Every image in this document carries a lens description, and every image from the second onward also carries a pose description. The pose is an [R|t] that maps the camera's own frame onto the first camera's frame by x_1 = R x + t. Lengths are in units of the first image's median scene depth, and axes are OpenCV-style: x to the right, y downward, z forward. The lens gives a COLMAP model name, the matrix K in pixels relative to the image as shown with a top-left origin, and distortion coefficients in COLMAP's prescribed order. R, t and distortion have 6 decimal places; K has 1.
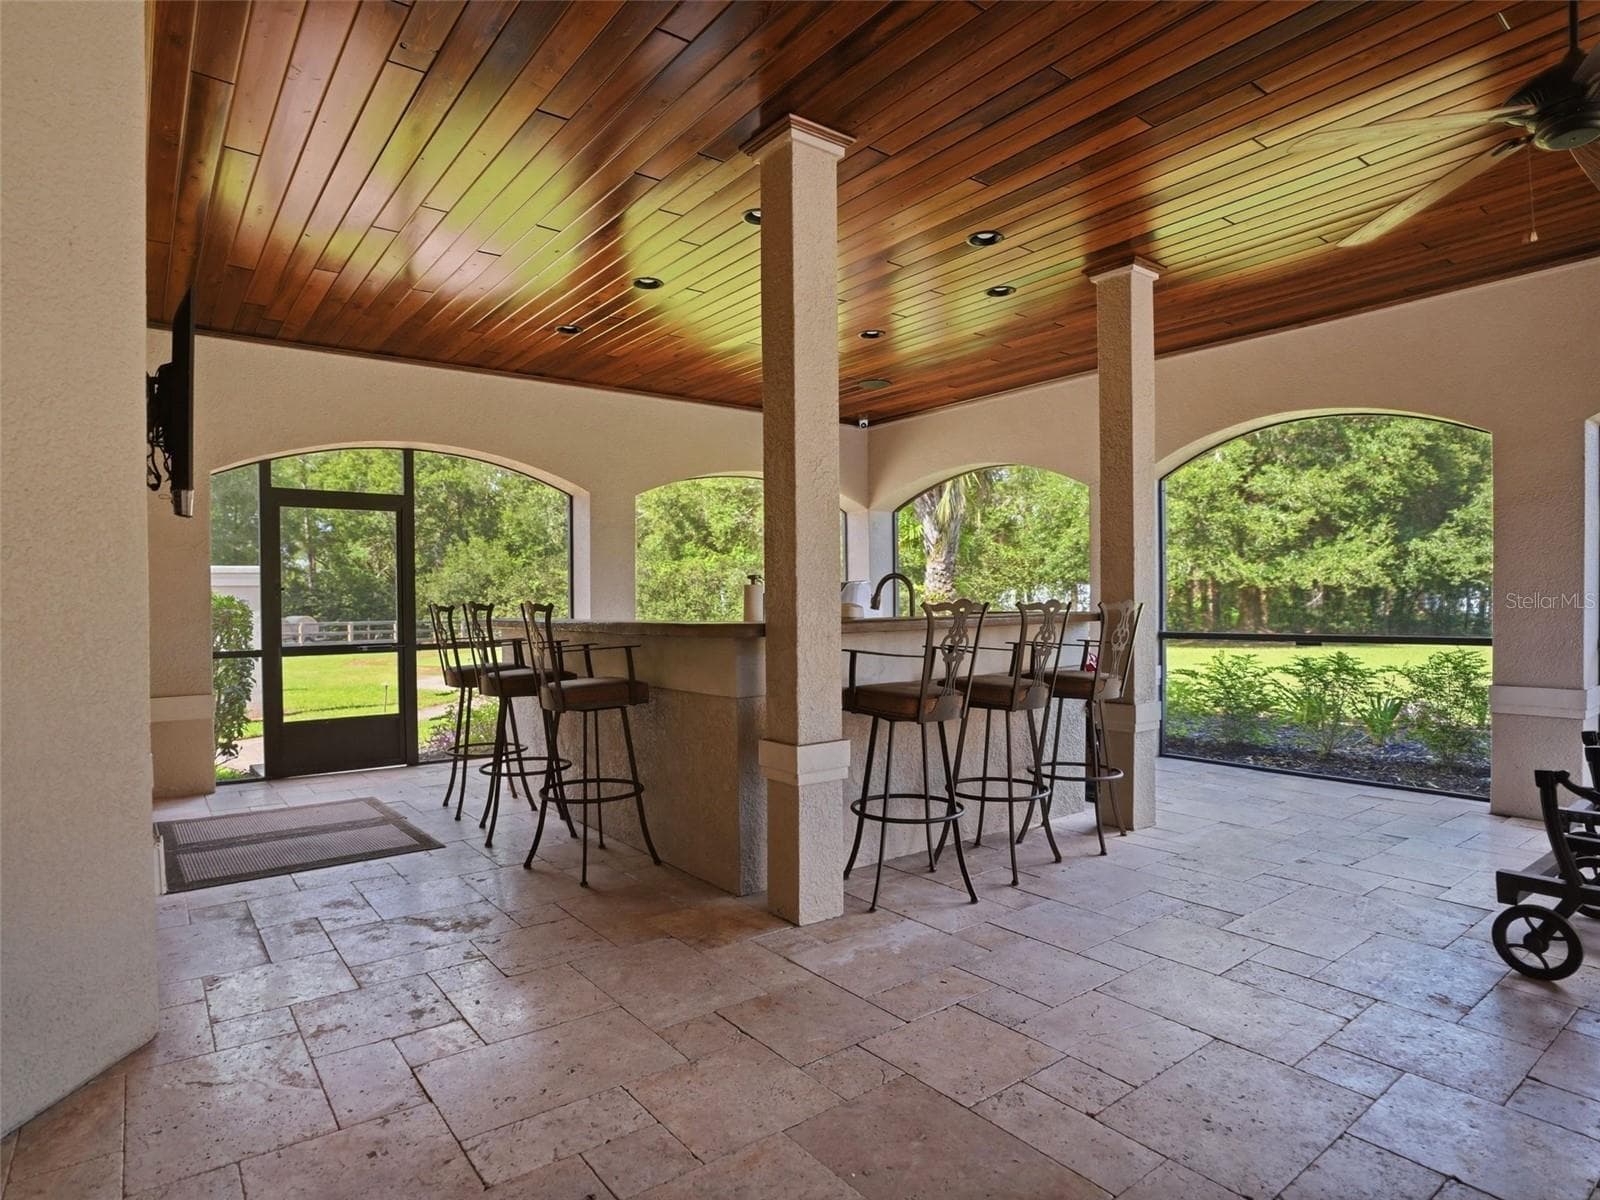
lens RADIAL K [[880.6, 0, 841.0], [0, 880.6, 600.2], [0, 0, 1]] dist [-0.004235, -0.000471]
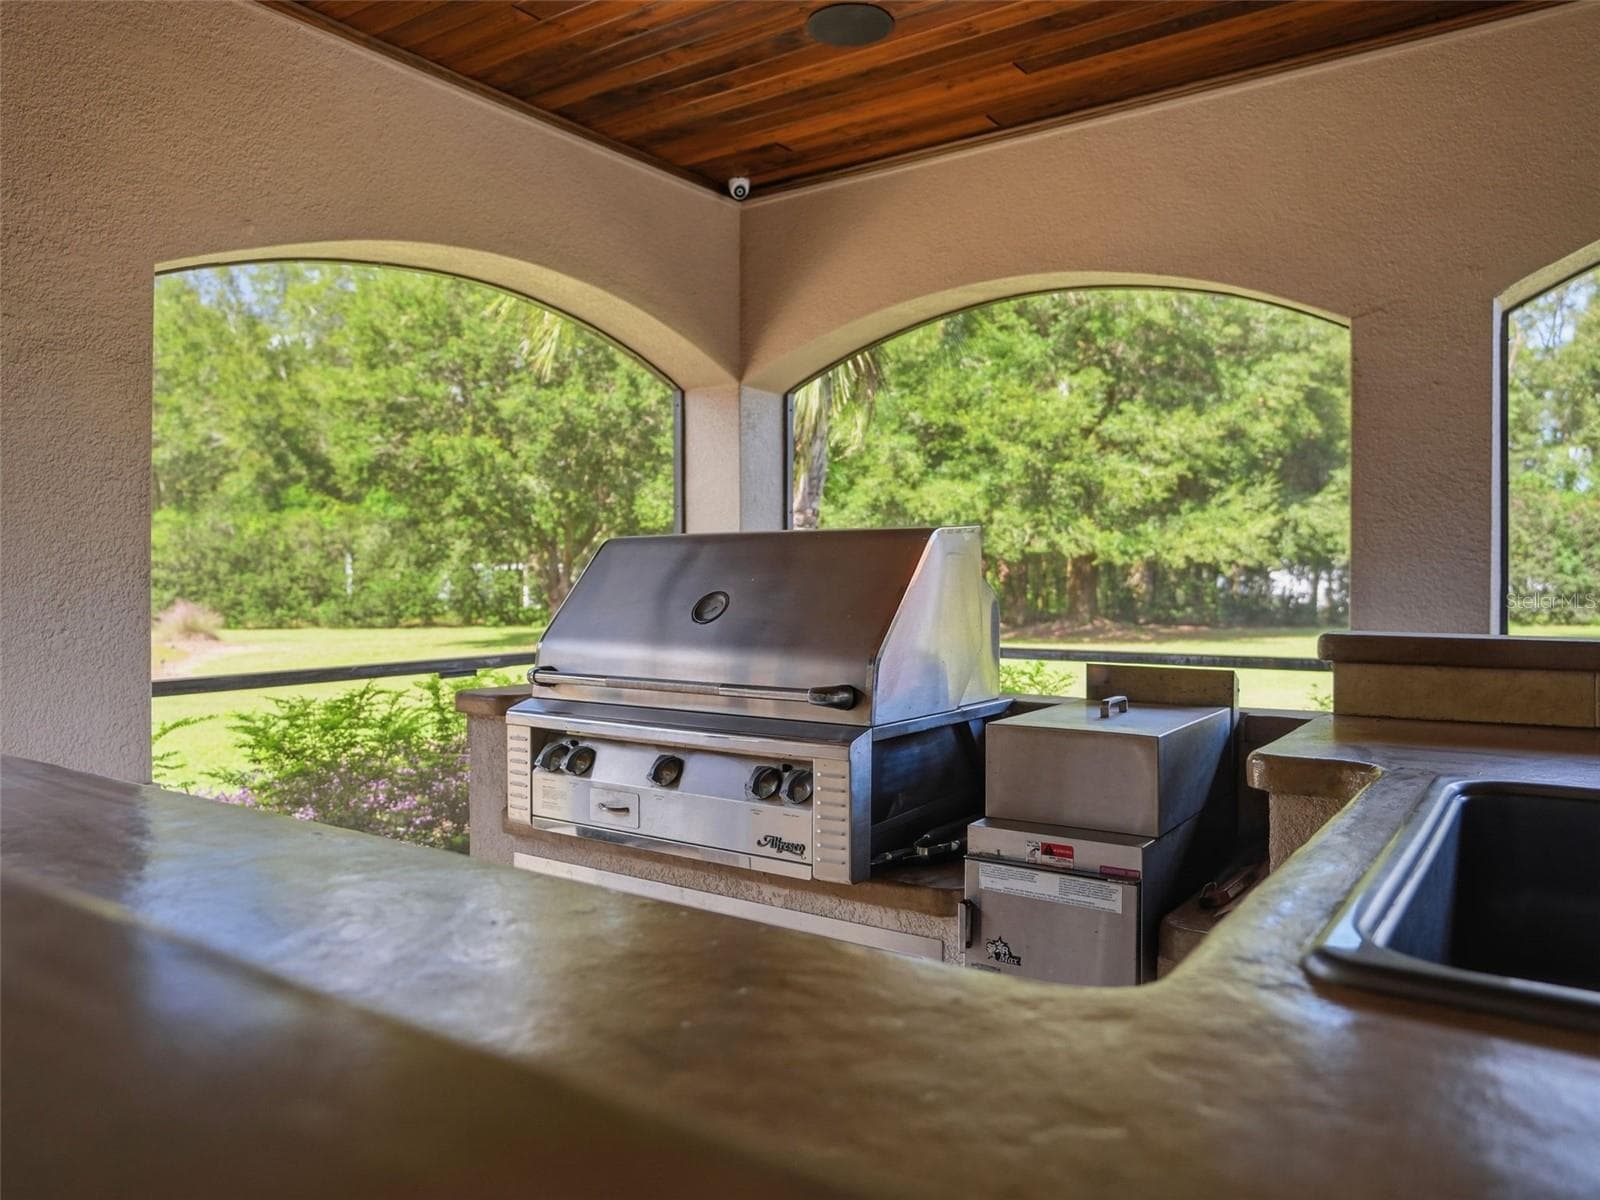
lens RADIAL K [[1109.0, 0, 801.0], [0, 1109.0, 573.1], [0, 0, 1]] dist [-0.003138, 0.000729]
pose [[0.966366, 0.010877, 0.256941, -0.028848], [-0.010290, 0.999940, -0.003626, -0.000430], [-0.256965, 0.000860, 0.966420, 0.145391]]
